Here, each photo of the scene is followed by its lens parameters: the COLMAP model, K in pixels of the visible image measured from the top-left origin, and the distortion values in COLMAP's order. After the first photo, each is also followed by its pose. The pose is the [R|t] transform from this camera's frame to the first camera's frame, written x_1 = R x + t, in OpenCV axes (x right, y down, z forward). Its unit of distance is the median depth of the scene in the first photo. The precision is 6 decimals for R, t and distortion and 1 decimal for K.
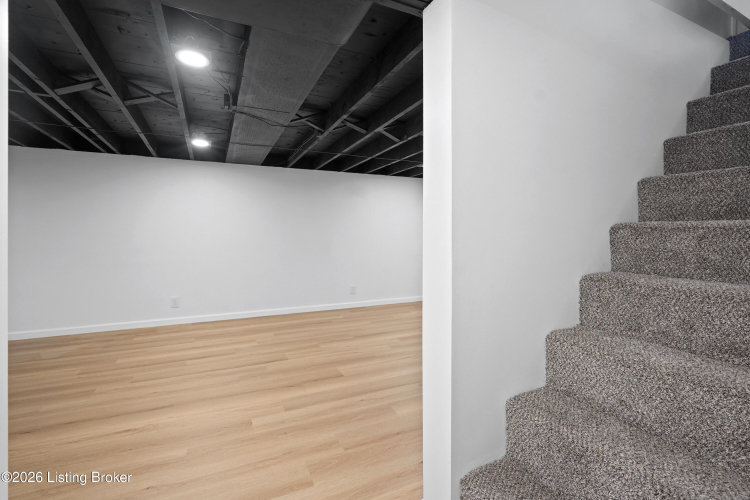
lens RADIAL K [[348.2, 0, 371.9], [0, 348.2, 236.6], [0, 0, 1]] dist [0.001024, 0.000397]
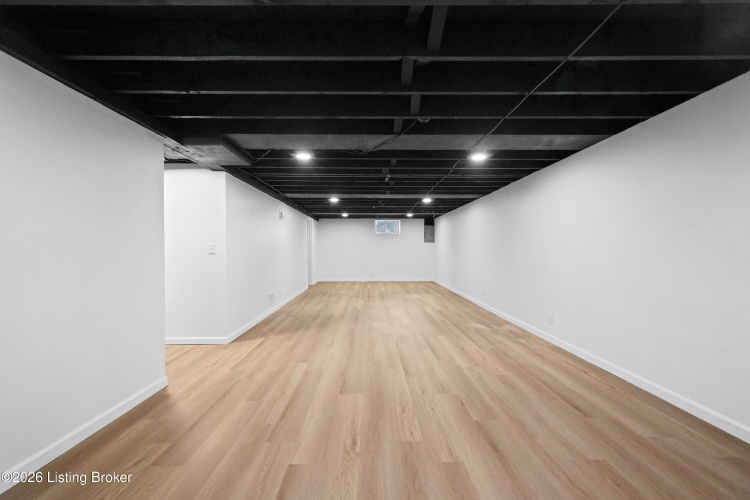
lens RADIAL K [[341.9, 0, 369.6], [0, 341.9, 250.7], [0, 0, 1]] dist [-0.006682, 0.000262]
pose [[-0.420528, 0.001931, -0.907278, 0.733172], [-0.002079, 0.999993, 0.003092, 0.007455], [0.907277, 0.003186, -0.420521, 1.474558]]
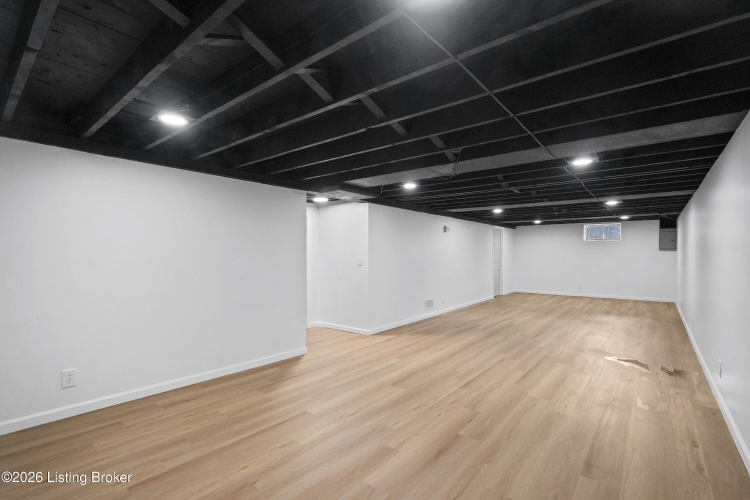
lens RADIAL K [[341.9, 0, 369.6], [0, 341.9, 250.7], [0, 0, 1]] dist [-0.006682, 0.000262]
pose [[-0.901170, -0.008726, -0.433378, 0.487021], [-0.006172, 0.999954, -0.007300, -0.043338], [0.433422, -0.003904, -0.901183, 2.024470]]
